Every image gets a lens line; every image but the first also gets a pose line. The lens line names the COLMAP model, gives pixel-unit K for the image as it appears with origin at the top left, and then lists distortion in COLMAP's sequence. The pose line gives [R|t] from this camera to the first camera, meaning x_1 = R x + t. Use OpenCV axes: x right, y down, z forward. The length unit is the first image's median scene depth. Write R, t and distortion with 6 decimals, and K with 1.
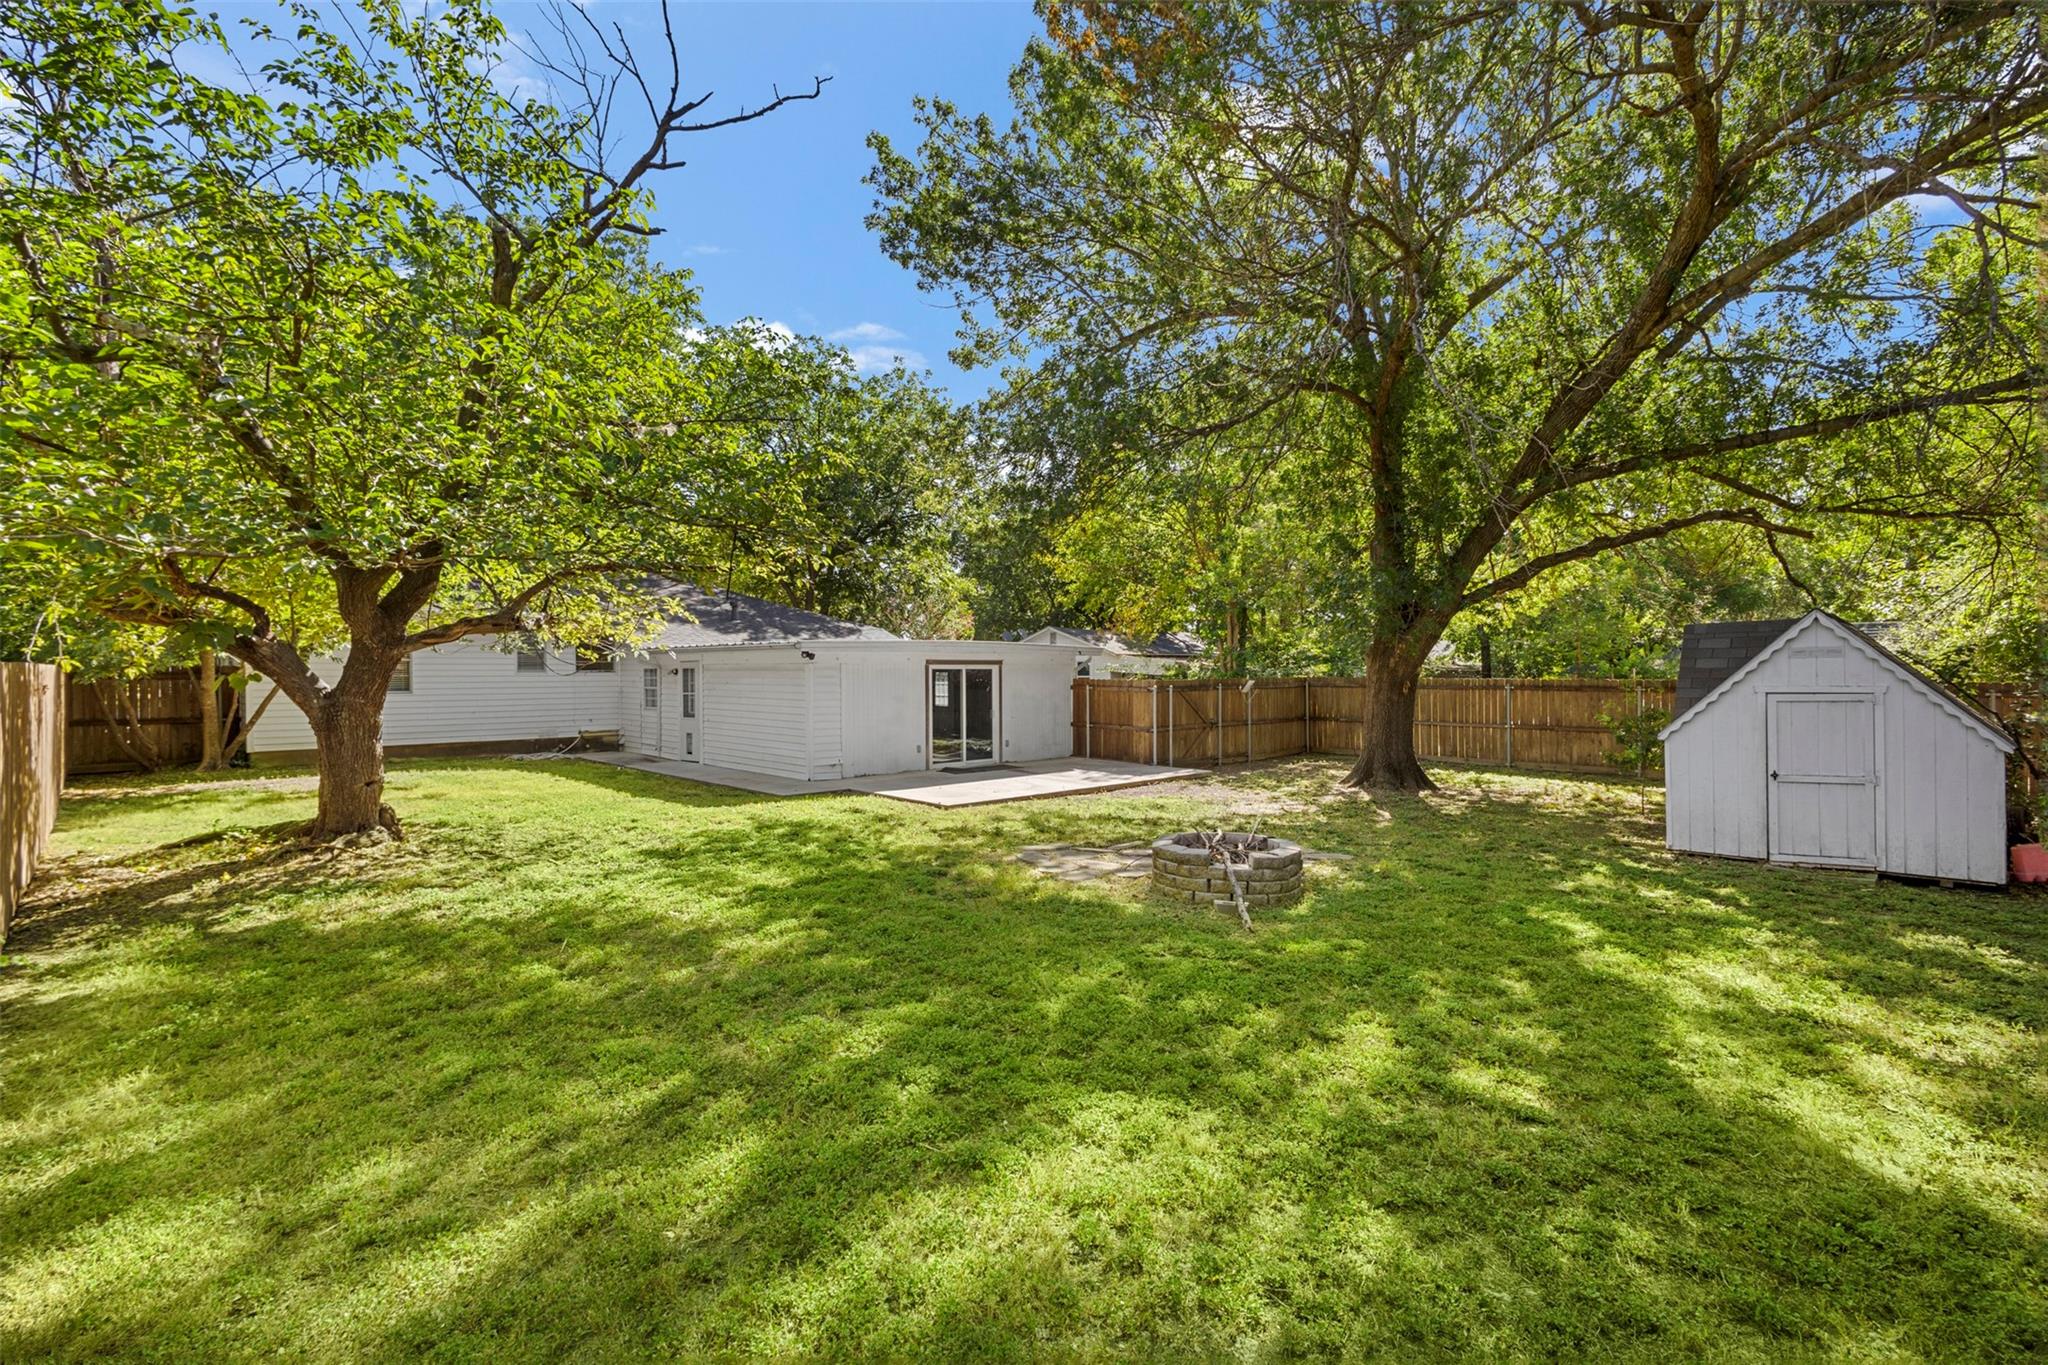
lens RADIAL K [[937.8, 0, 1019.4], [0, 937.8, 675.0], [0, 0, 1]] dist [0.005884, 0.000556]
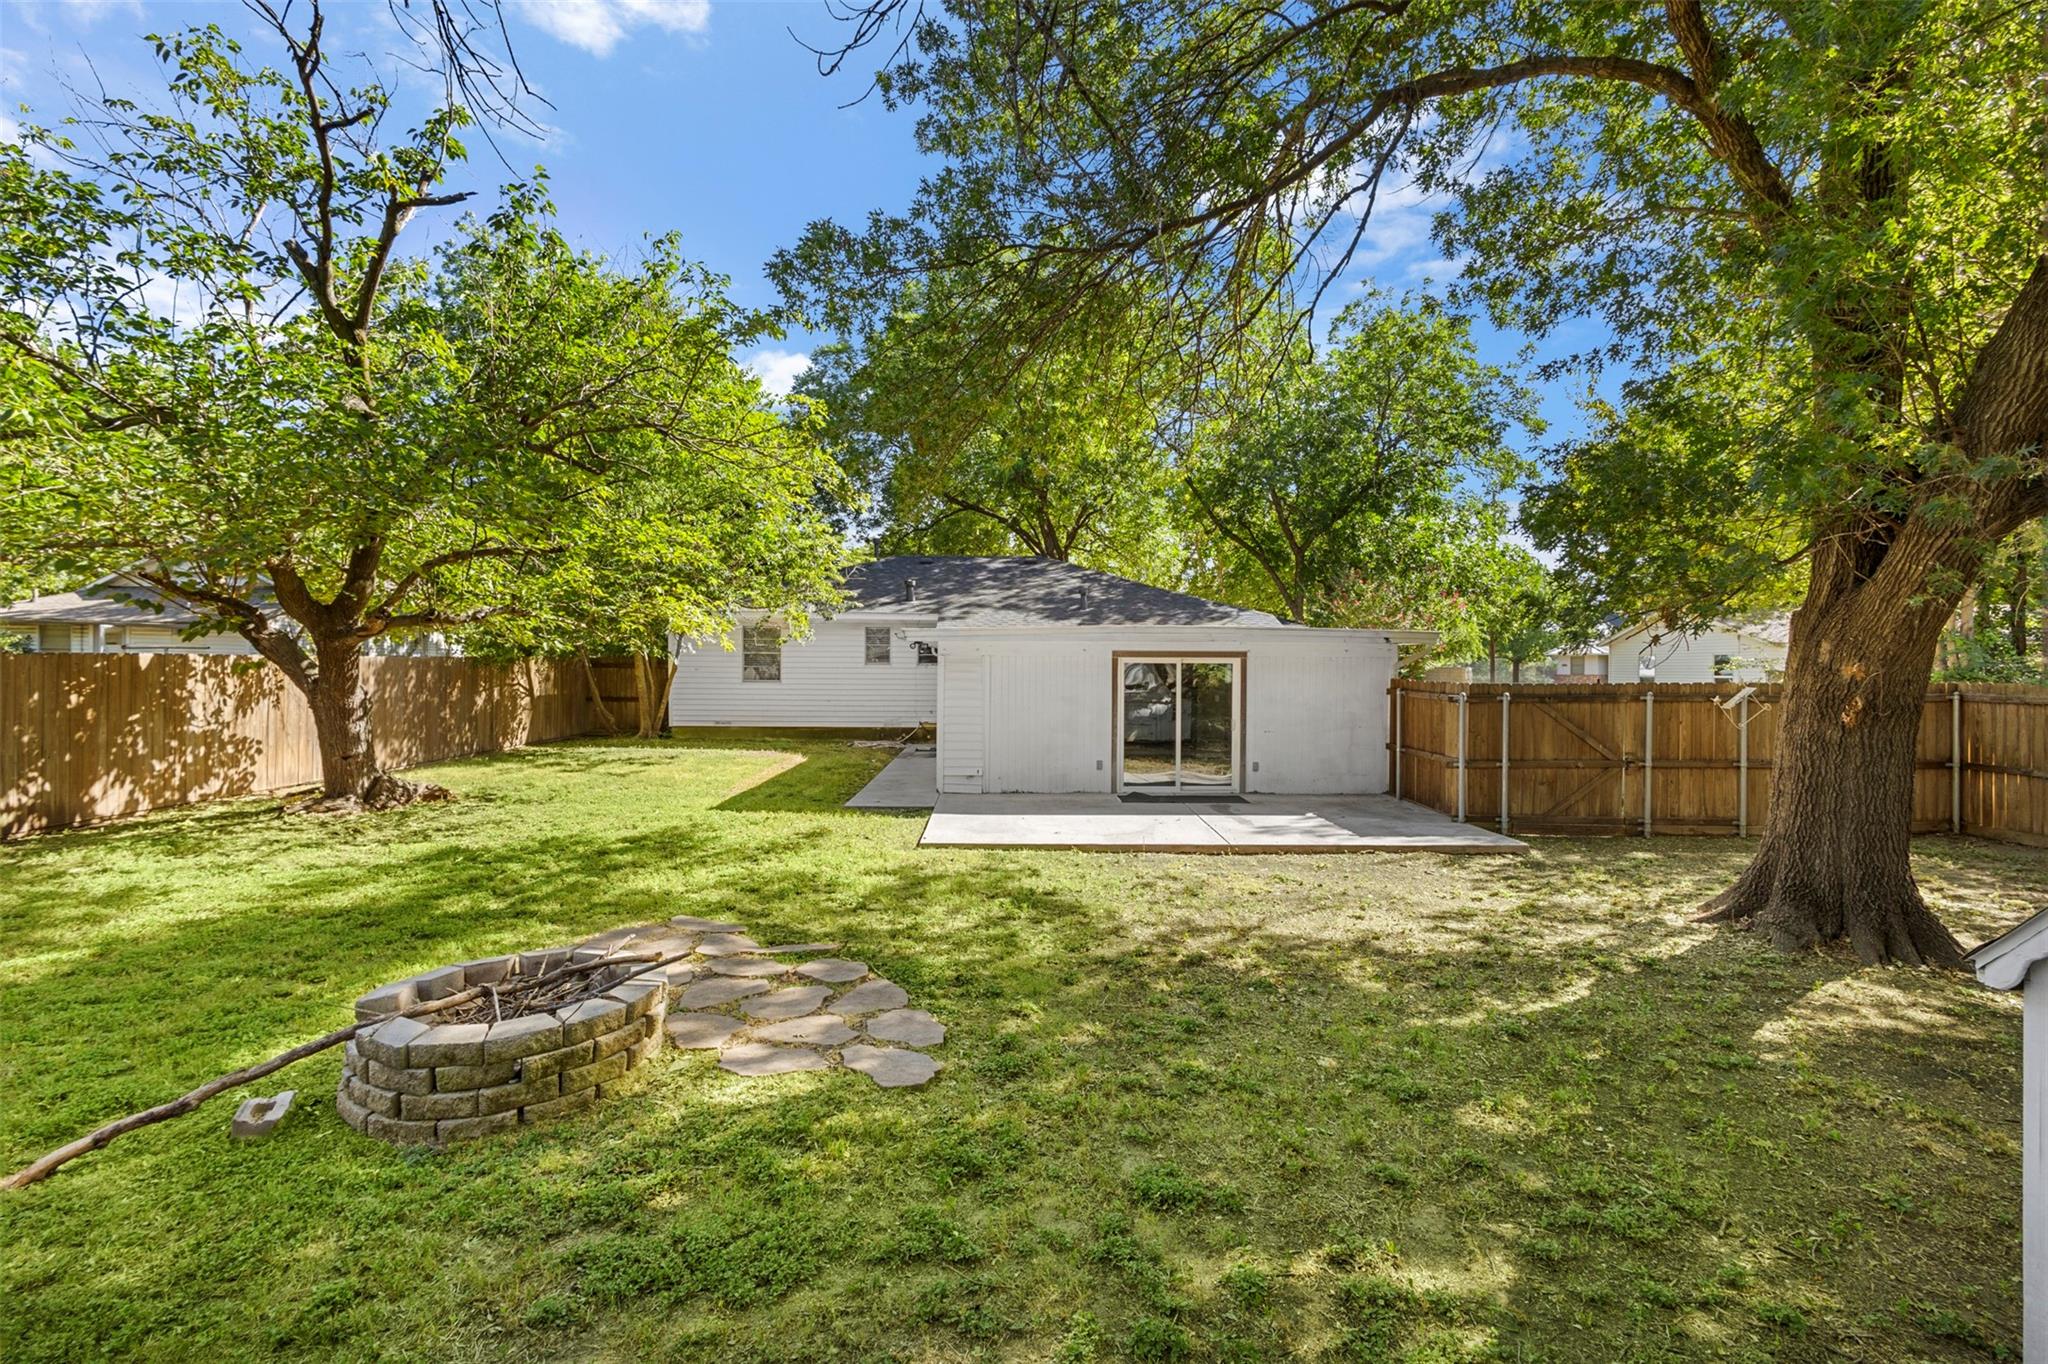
lens RADIAL K [[937.8, 0, 1024.3], [0, 937.8, 677.8], [0, 0, 1]] dist [0.005884, 0.000556]
pose [[0.724025, 0.013700, -0.689638, 0.380158], [-0.010560, 0.999906, 0.008777, 0.000035], [0.689693, 0.000928, 0.724101, 0.384888]]
